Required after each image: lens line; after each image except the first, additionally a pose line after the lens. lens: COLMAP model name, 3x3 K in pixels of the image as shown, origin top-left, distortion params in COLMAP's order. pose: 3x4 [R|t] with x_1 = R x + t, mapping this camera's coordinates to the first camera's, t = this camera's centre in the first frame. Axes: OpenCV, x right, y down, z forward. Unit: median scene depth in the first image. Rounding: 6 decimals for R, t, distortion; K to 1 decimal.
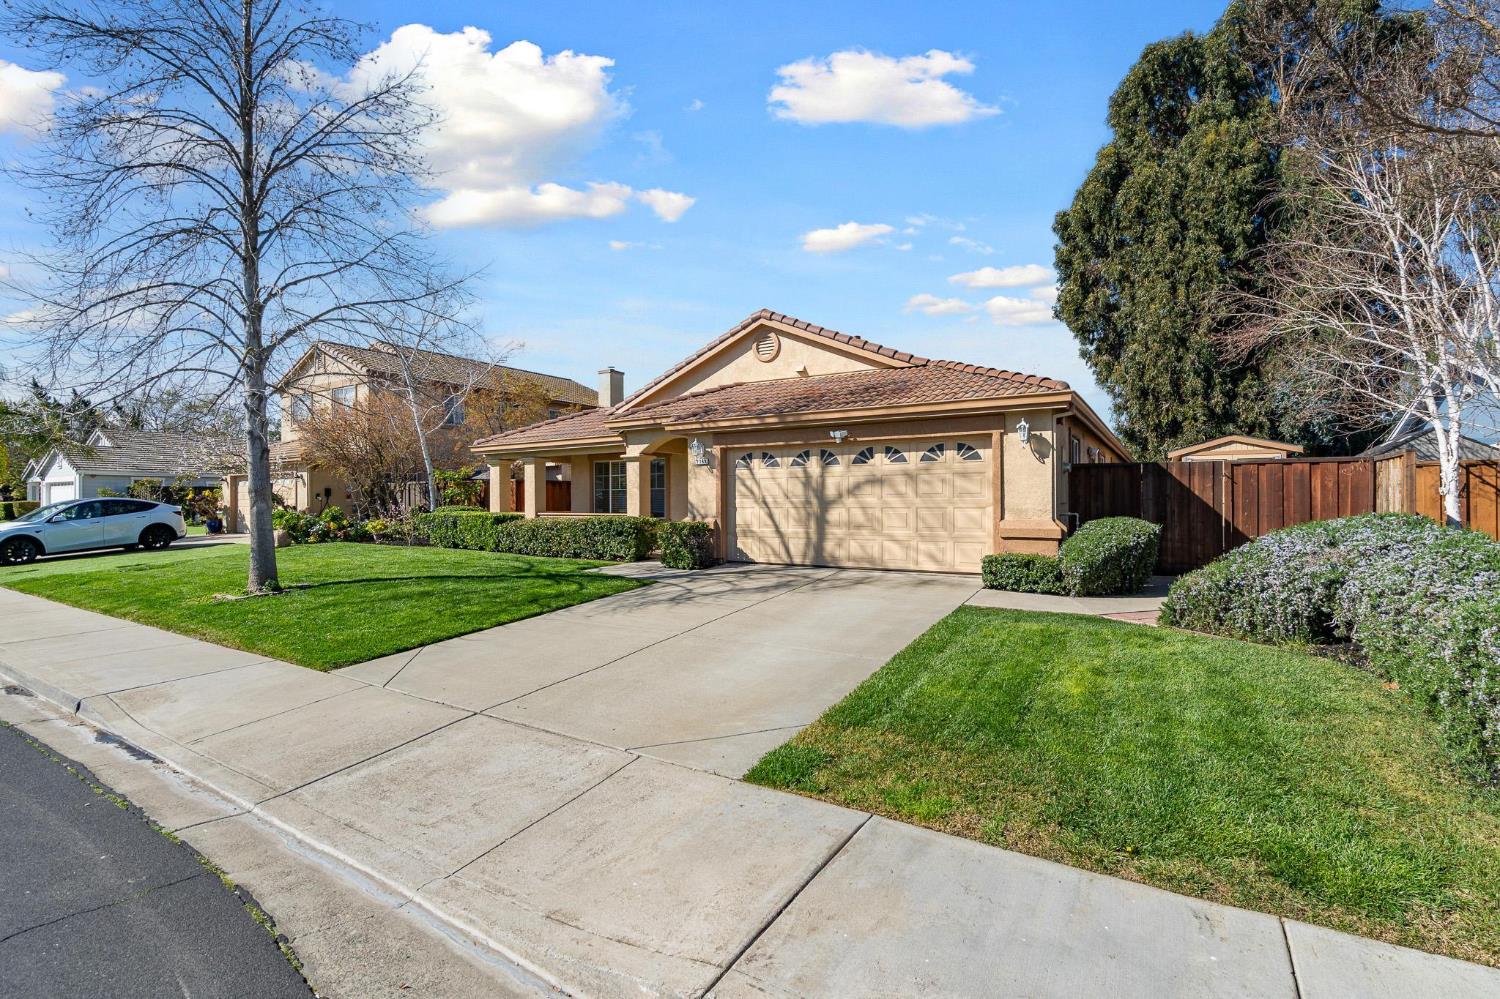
lens RADIAL K [[677.1, 0, 750.0], [0, 677.1, 499.5], [0, 0, 1]] dist [-0.002788, 0.000976]
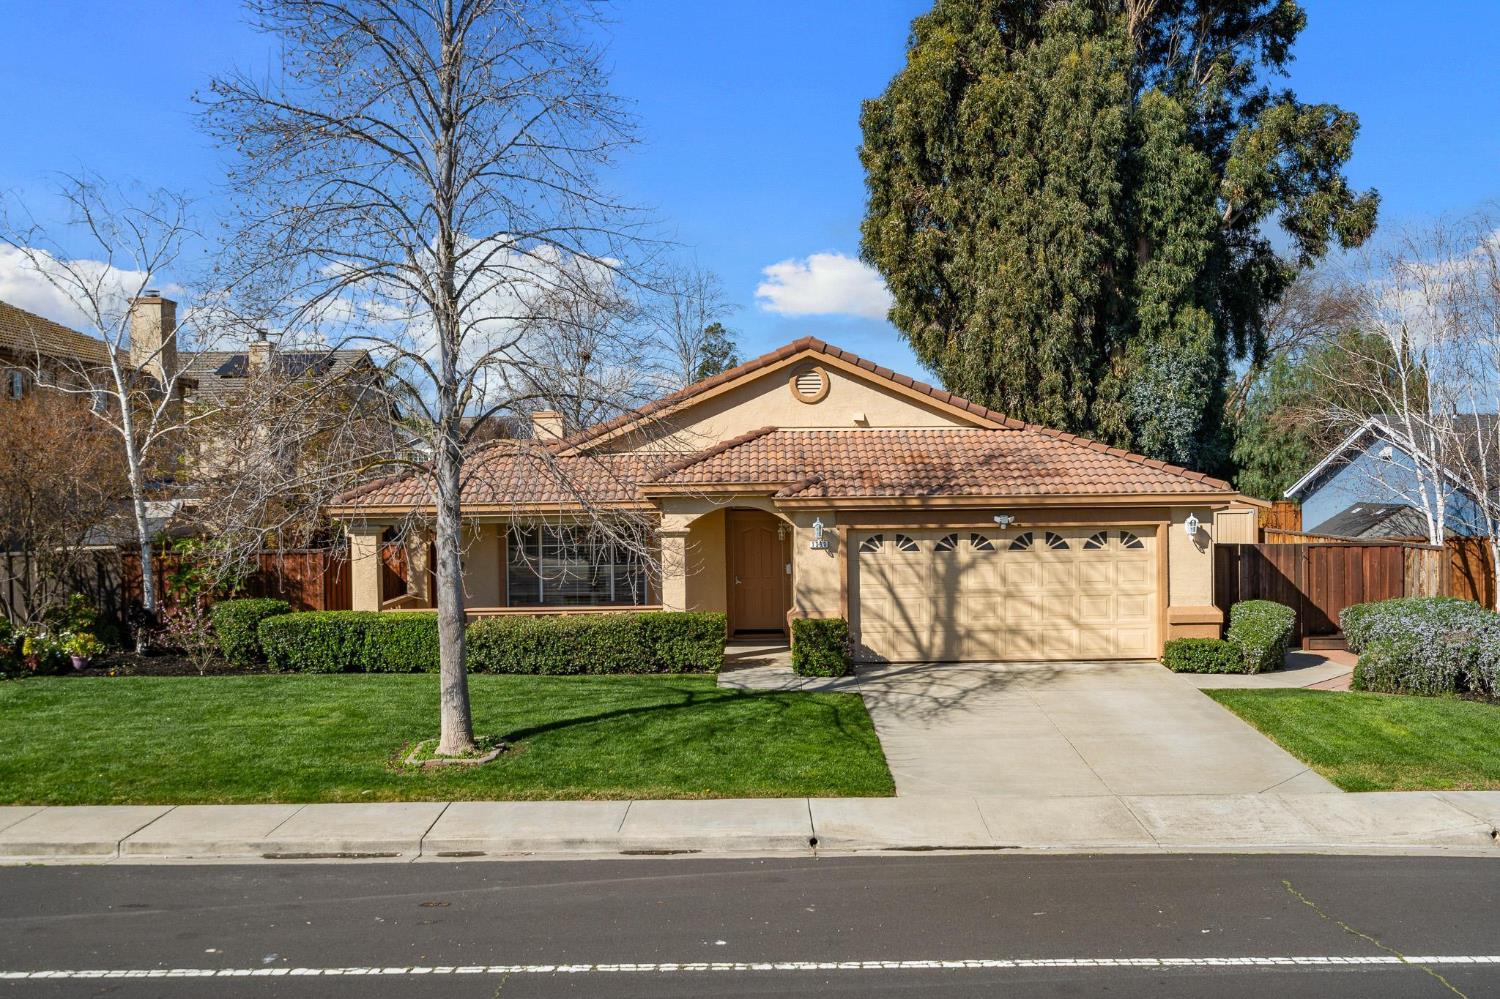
lens RADIAL K [[1476.6, 0, 750.0], [0, 1476.6, 499.5], [0, 0, 1]] dist [0.009497, 0.002944]
pose [[0.846748, -0.015968, 0.531754, -0.915333], [0.008111, 0.999821, 0.017109, -0.118514], [-0.531932, -0.010174, 0.846726, -0.394343]]
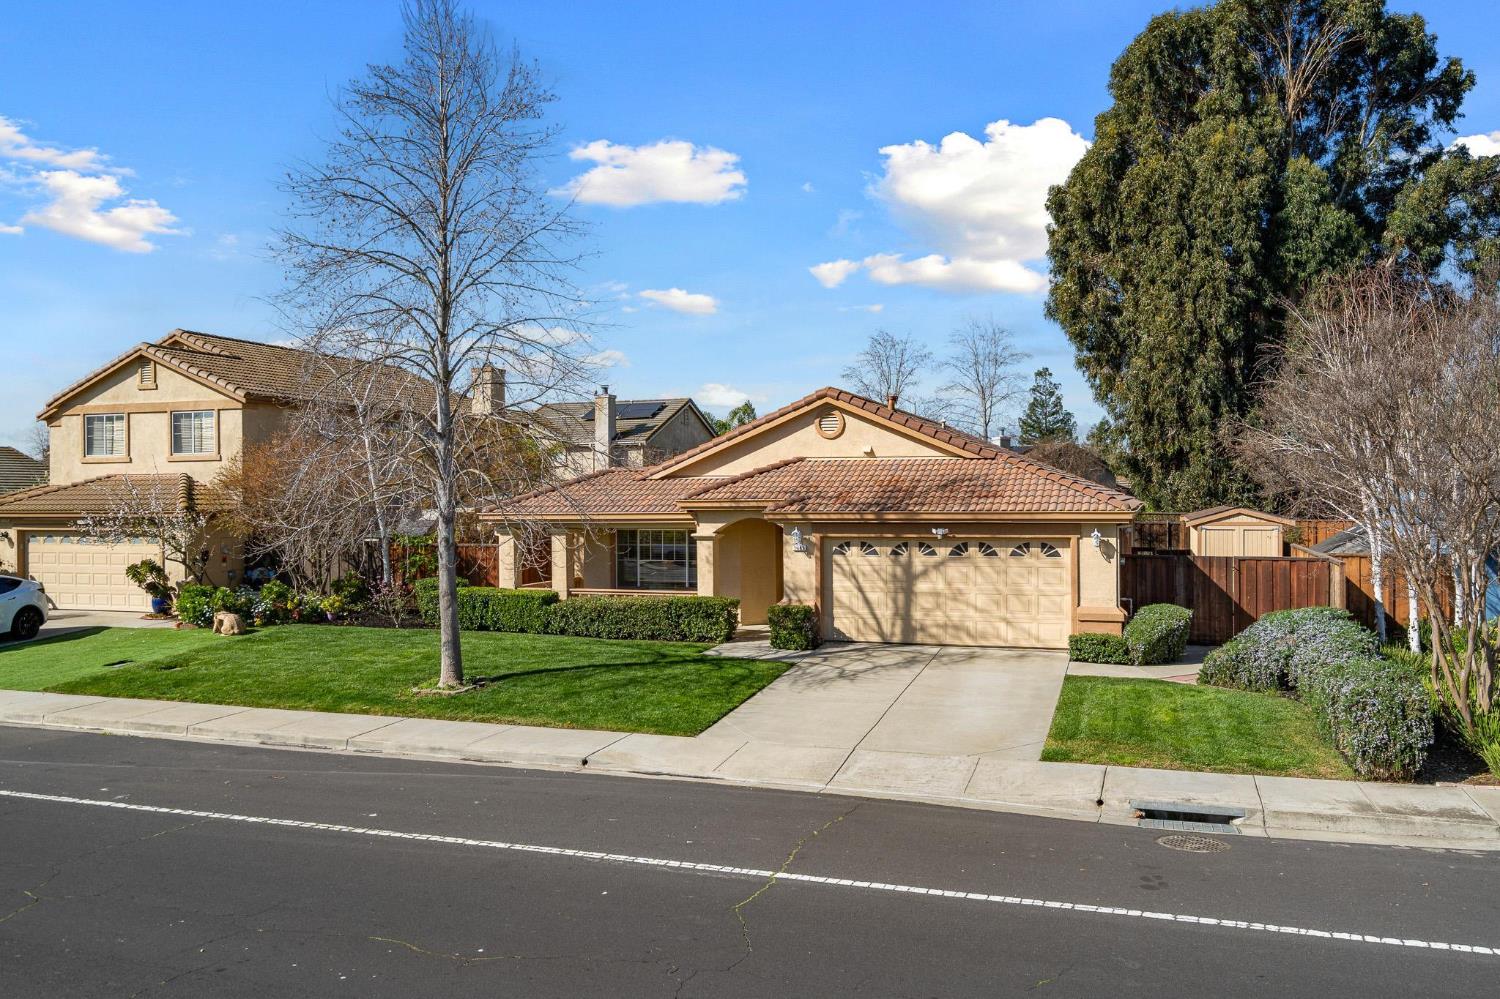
lens RADIAL K [[1177.1, 0, 750.0], [0, 1177.1, 499.5], [0, 0, 1]] dist [0.010835, -0.003205]
pose [[0.974588, -0.003542, 0.223979, -0.470784], [0.002222, 0.999979, 0.006144, -0.120501], [-0.223996, -0.005490, 0.974575, -0.660897]]
